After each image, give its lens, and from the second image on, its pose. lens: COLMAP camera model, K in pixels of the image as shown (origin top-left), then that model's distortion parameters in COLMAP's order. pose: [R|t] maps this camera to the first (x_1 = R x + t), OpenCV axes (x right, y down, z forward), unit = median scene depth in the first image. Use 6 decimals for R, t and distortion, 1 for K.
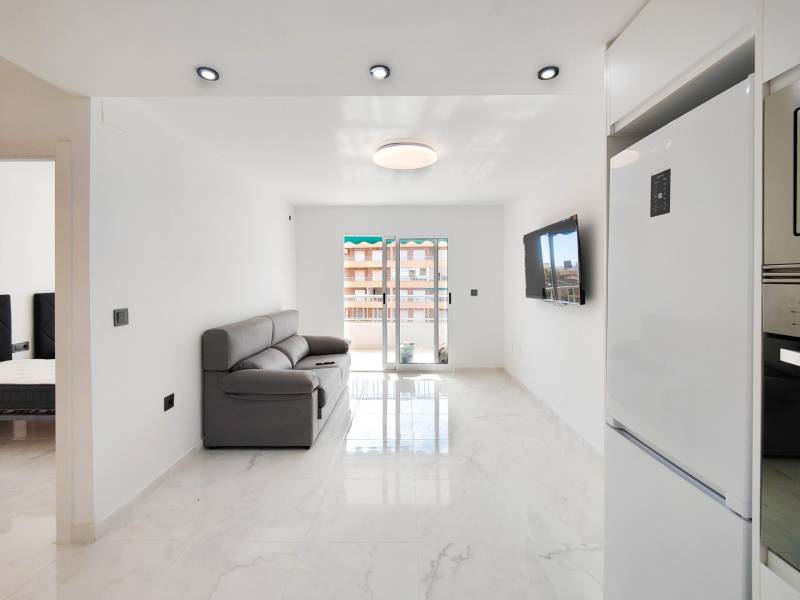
lens RADIAL K [[354.9, 0, 408.7], [0, 354.9, 280.1], [0, 0, 1]] dist [0.003665, -0.006681]
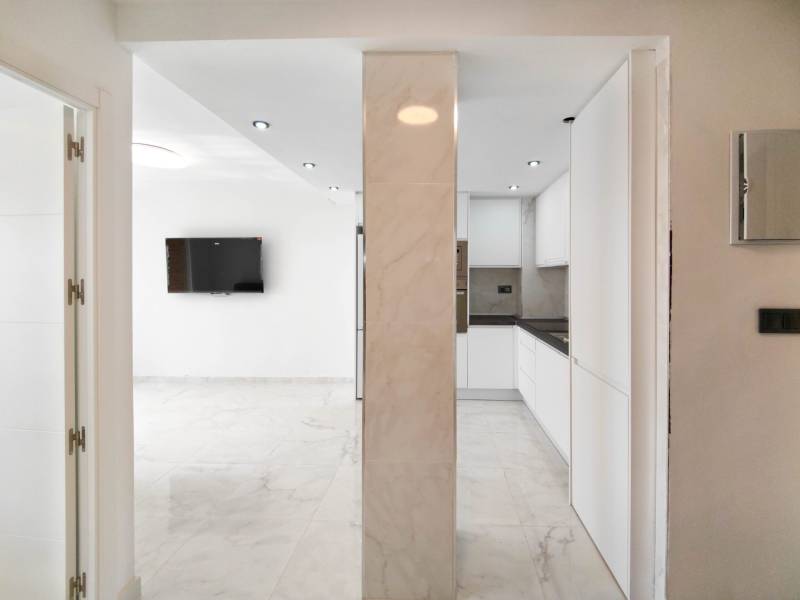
lens RADIAL K [[354.9, 0, 425.4], [0, 354.9, 278.8], [0, 0, 1]] dist [0.003665, -0.006681]
pose [[0.030926, -0.007804, 0.999491, -1.038447], [-0.000547, 0.999969, 0.007824, -0.008834], [-0.999522, -0.000788, 0.030921, 0.183230]]
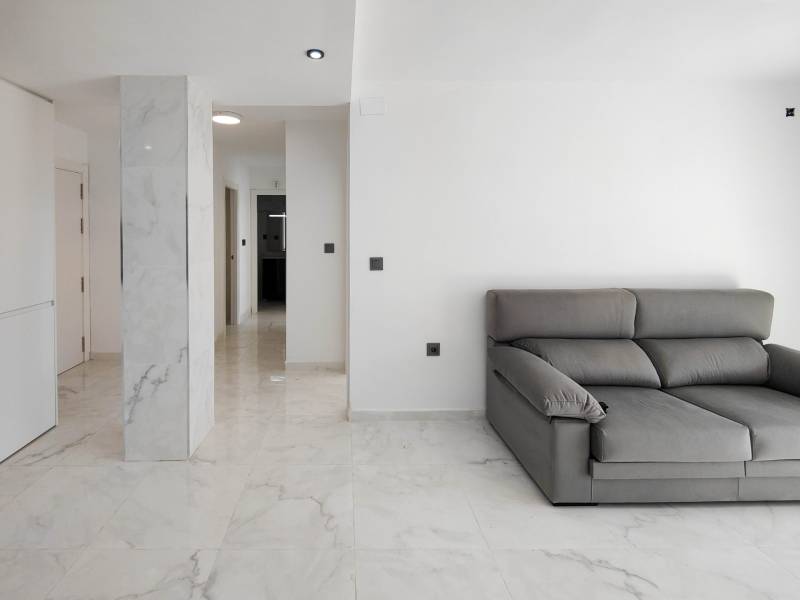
lens RADIAL K [[371.9, 0, 342.5], [0, 371.9, 237.3], [0, 0, 1]] dist [0.003742, -0.000410]
pose [[0.002951, 0.025184, -0.999678, 0.351721], [-0.001200, 0.999682, 0.025181, -0.015806], [0.999995, 0.001125, 0.002981, 0.597131]]
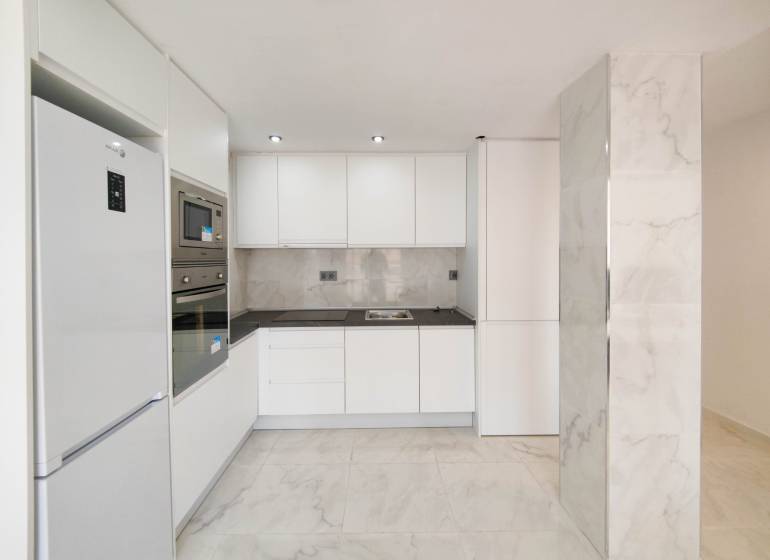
lens RADIAL K [[342.8, 0, 383.6], [0, 342.8, 257.8], [0, 0, 1]] dist [-0.005996, -0.000254]
pose [[-0.999695, 0.006406, -0.023856, -0.045630], [0.006393, 0.999979, 0.000629, -0.010554], [0.023860, 0.000476, -0.999715, 0.797771]]
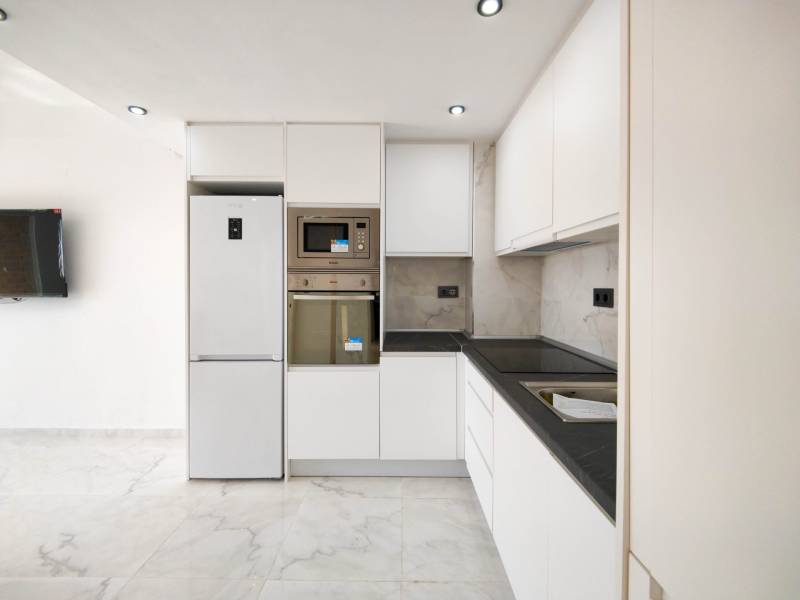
lens RADIAL K [[354.9, 0, 395.7], [0, 354.9, 289.8], [0, 0, 1]] dist [0.003665, -0.006681]
pose [[0.009514, -0.019823, 0.999758, -0.492830], [-0.001108, 0.999803, 0.019835, 0.023005], [-0.999954, -0.001296, 0.009490, 0.025904]]
